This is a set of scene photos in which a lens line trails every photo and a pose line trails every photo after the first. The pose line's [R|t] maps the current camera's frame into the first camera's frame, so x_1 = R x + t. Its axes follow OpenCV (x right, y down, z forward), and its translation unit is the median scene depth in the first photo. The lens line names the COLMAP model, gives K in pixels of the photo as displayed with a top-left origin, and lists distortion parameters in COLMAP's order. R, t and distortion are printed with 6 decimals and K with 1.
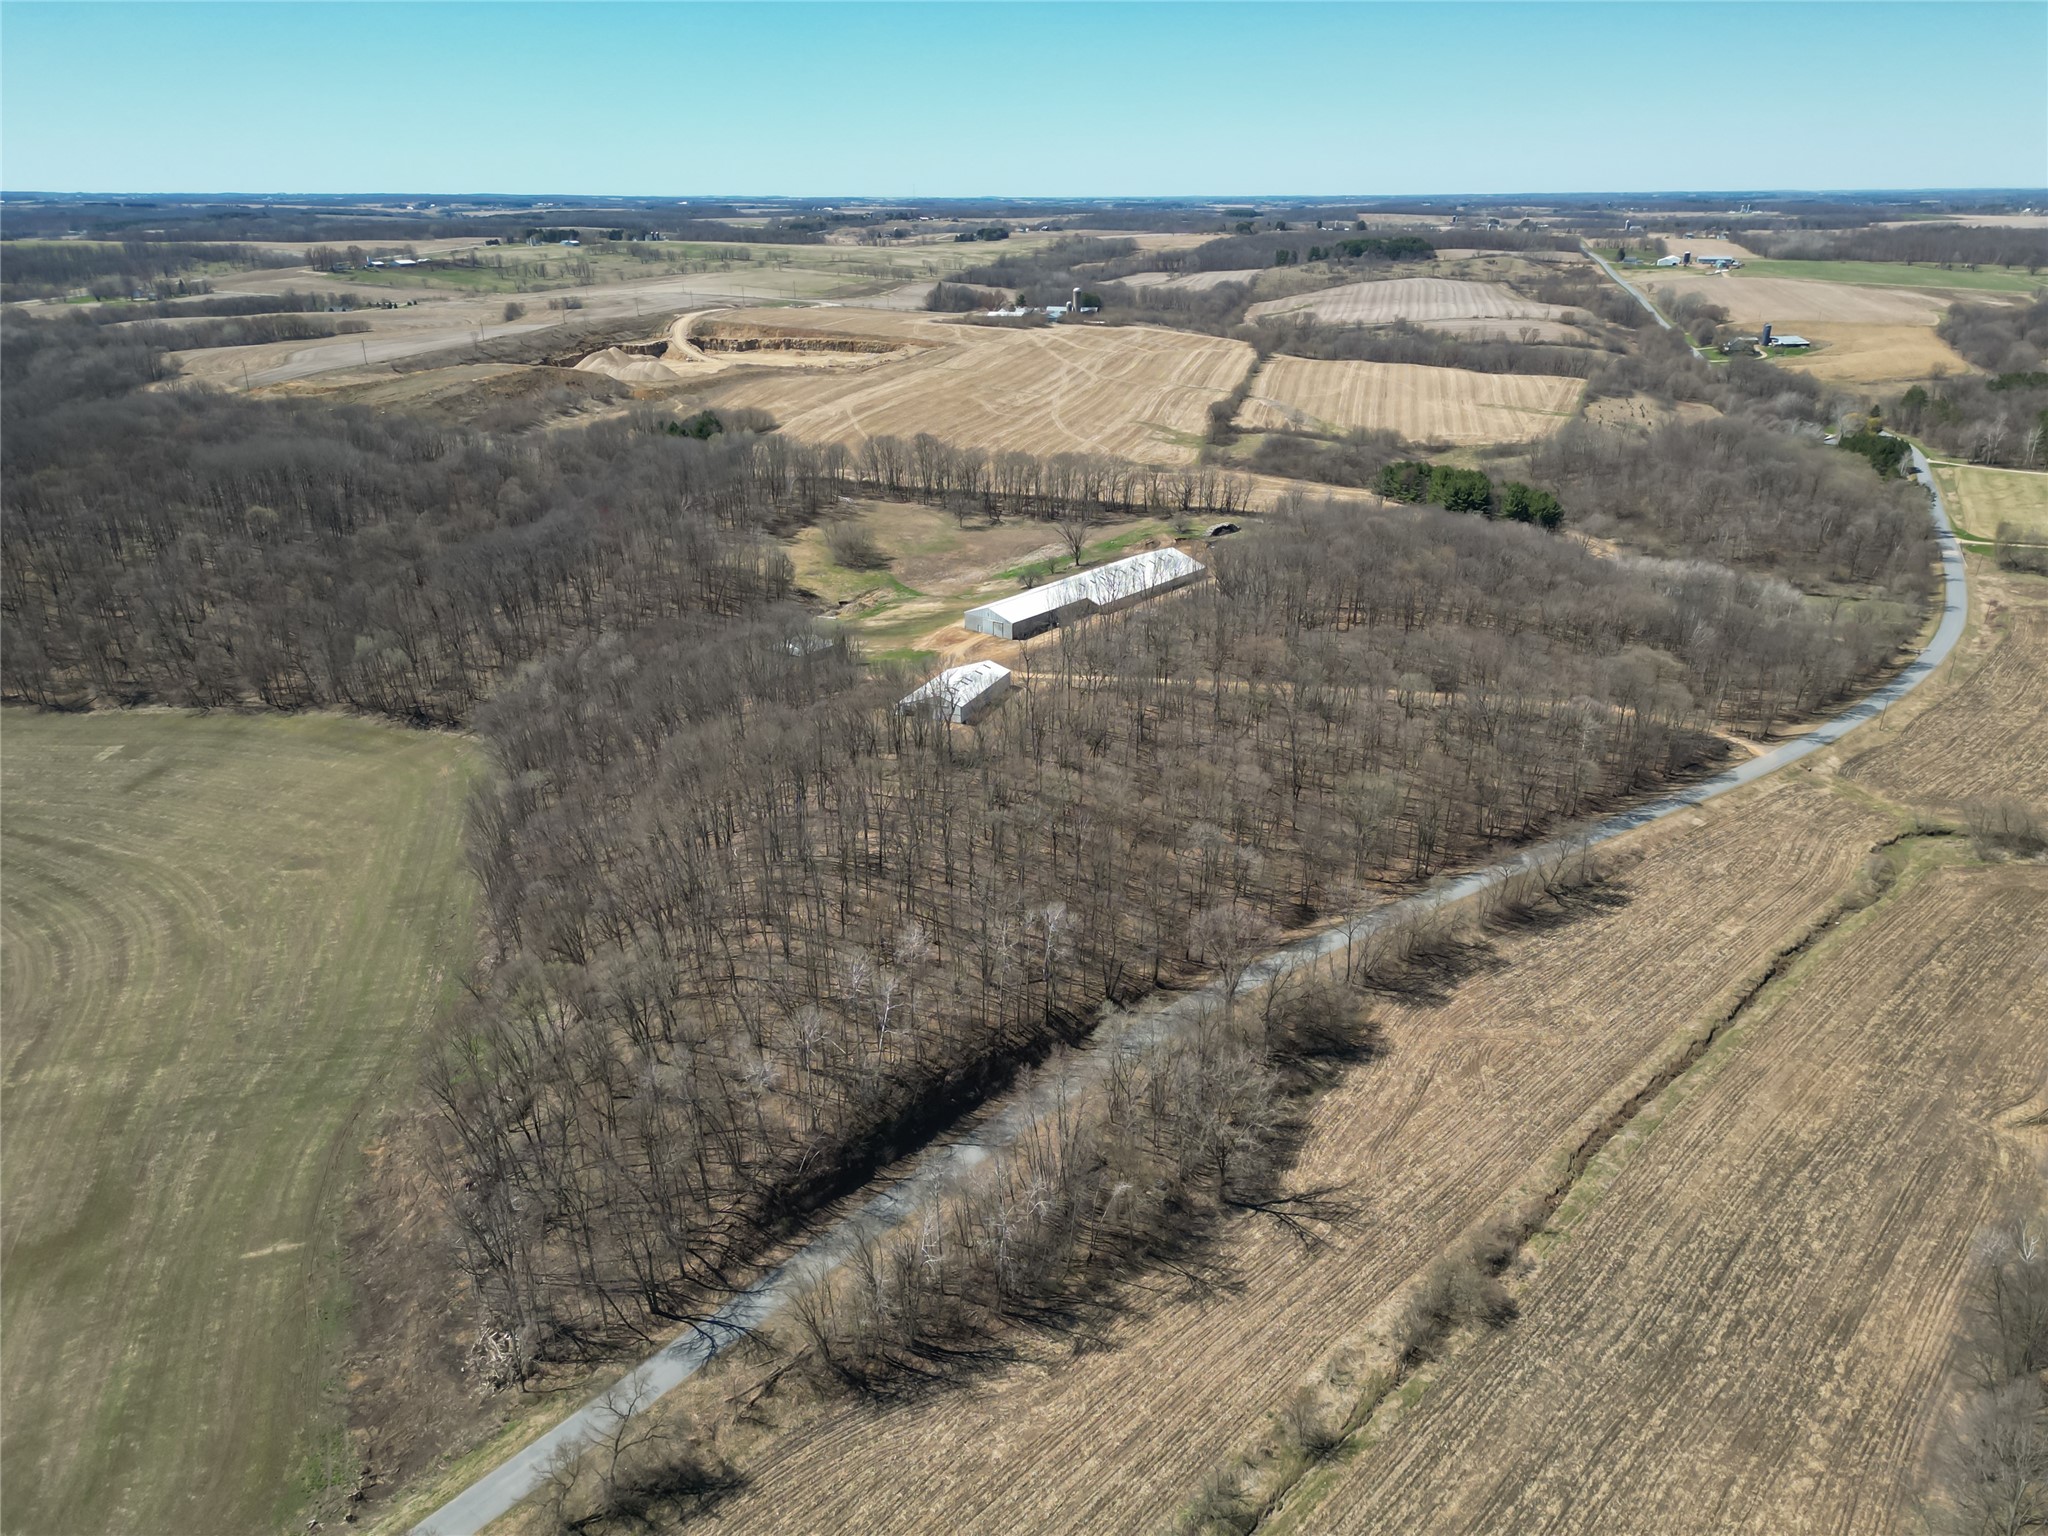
lens RADIAL K [[1438.3, 0, 1031.6], [0, 1438.3, 777.7], [0, 0, 1]] dist [0.046329, -0.012757]
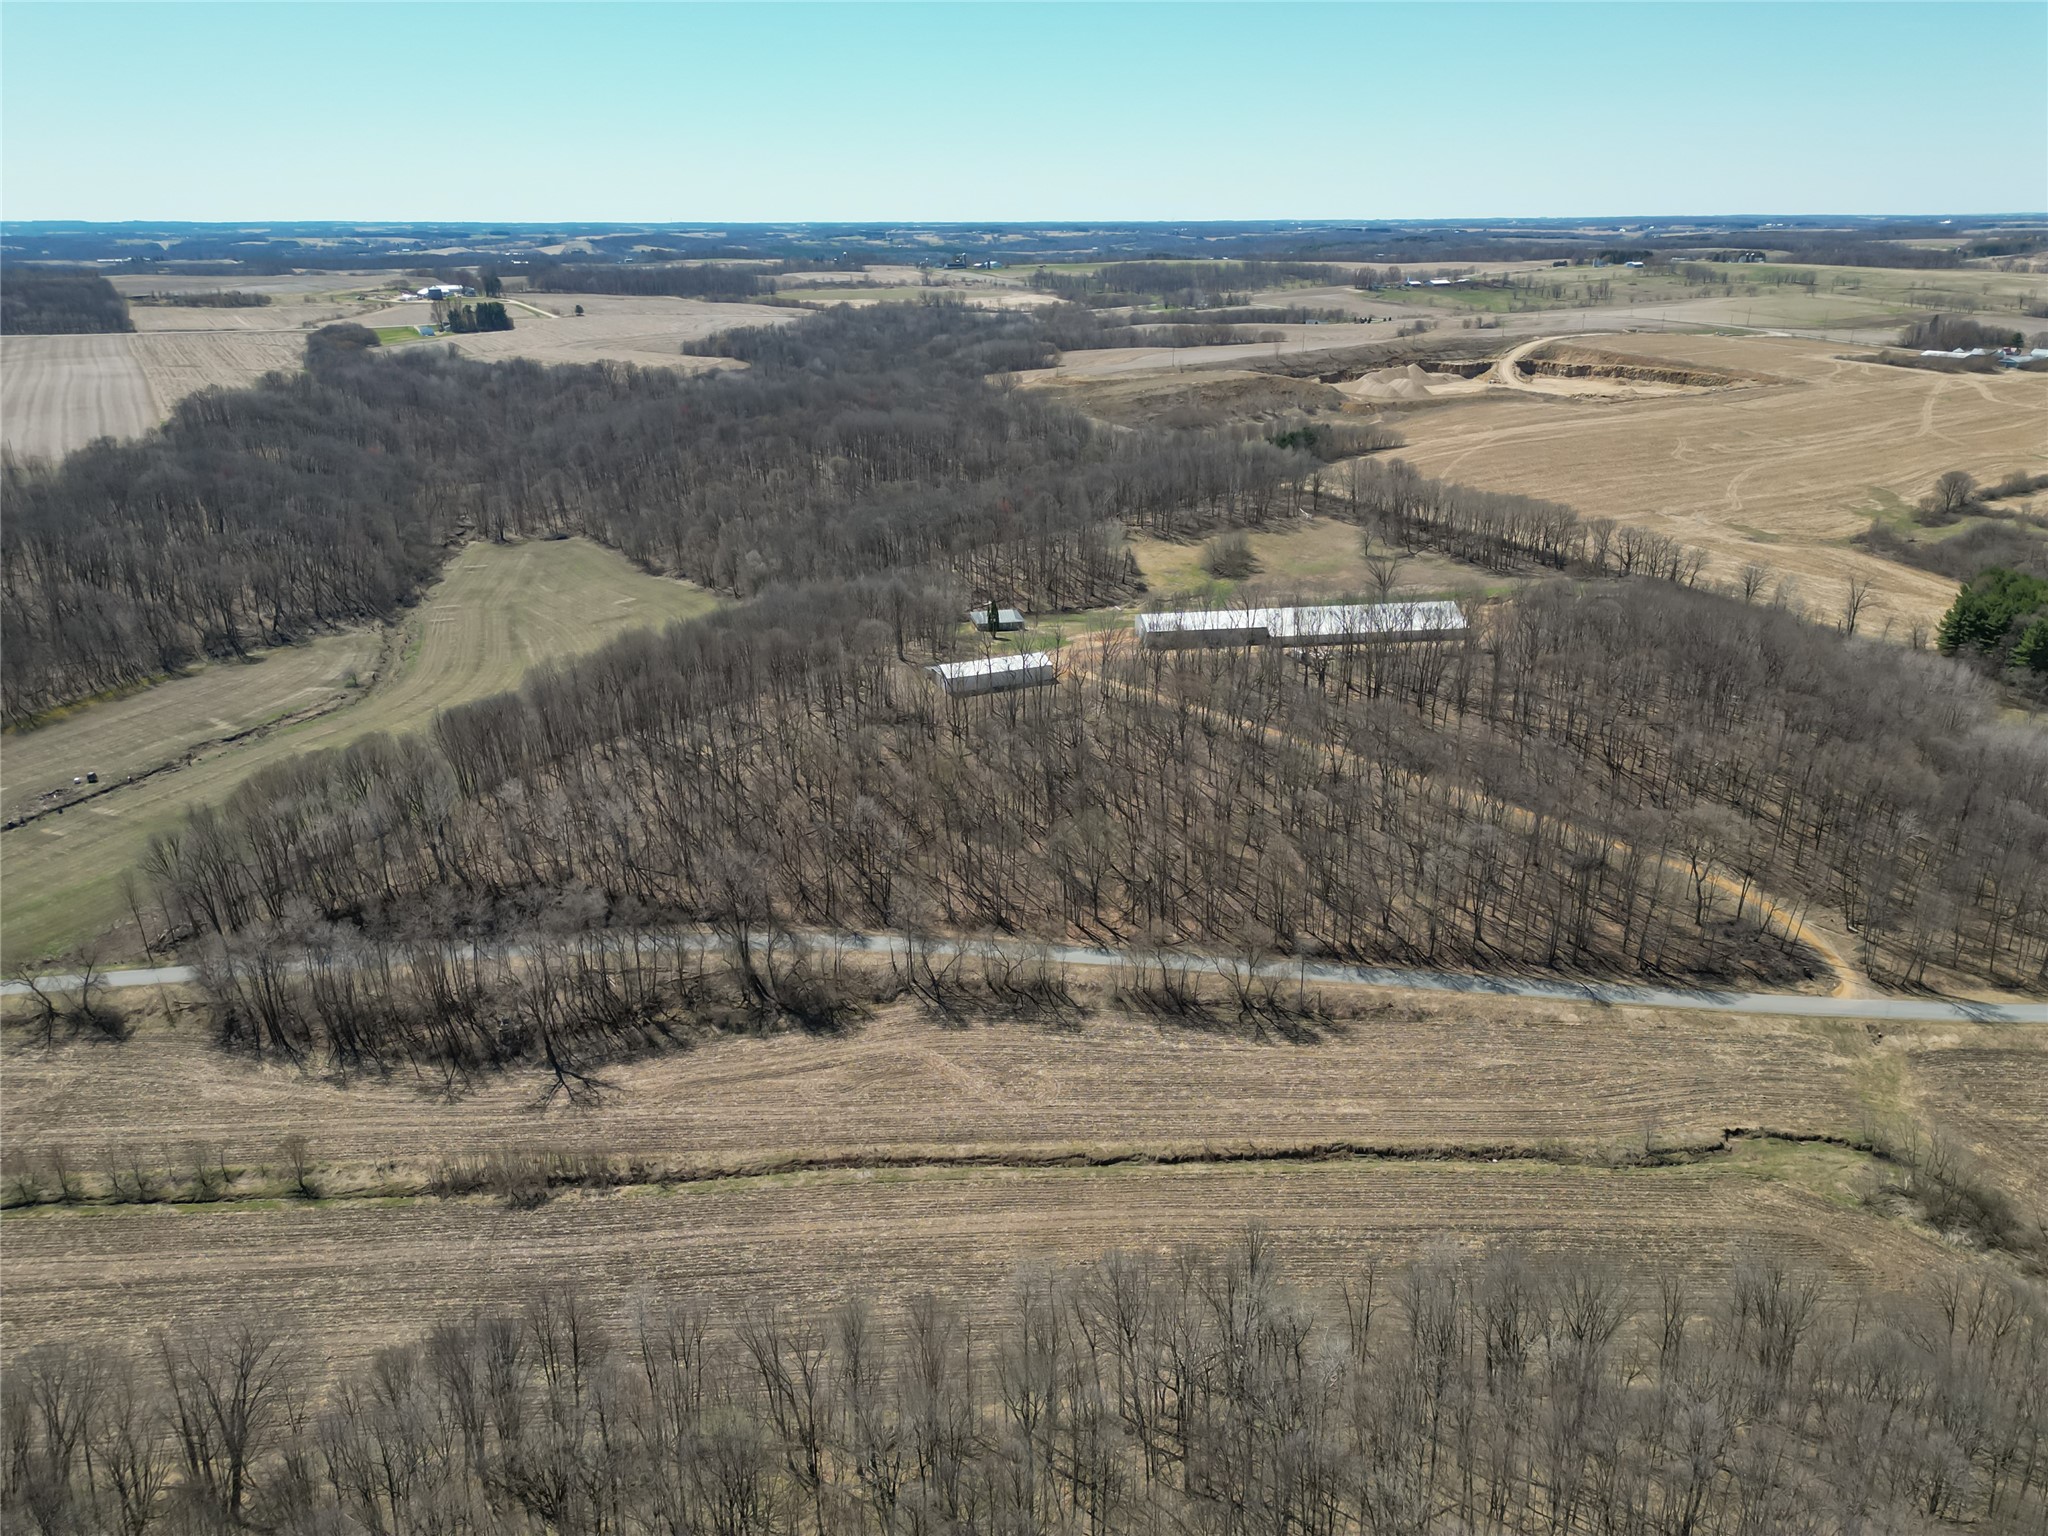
lens RADIAL K [[1438.3, 0, 1035.5], [0, 1438.3, 761.1], [0, 0, 1]] dist [0.046329, -0.012757]
pose [[0.715333, 0.243589, -0.654952, 0.675776], [-0.258584, 0.963015, 0.075740, -0.080868], [0.649178, 0.115181, 0.751865, 0.195755]]
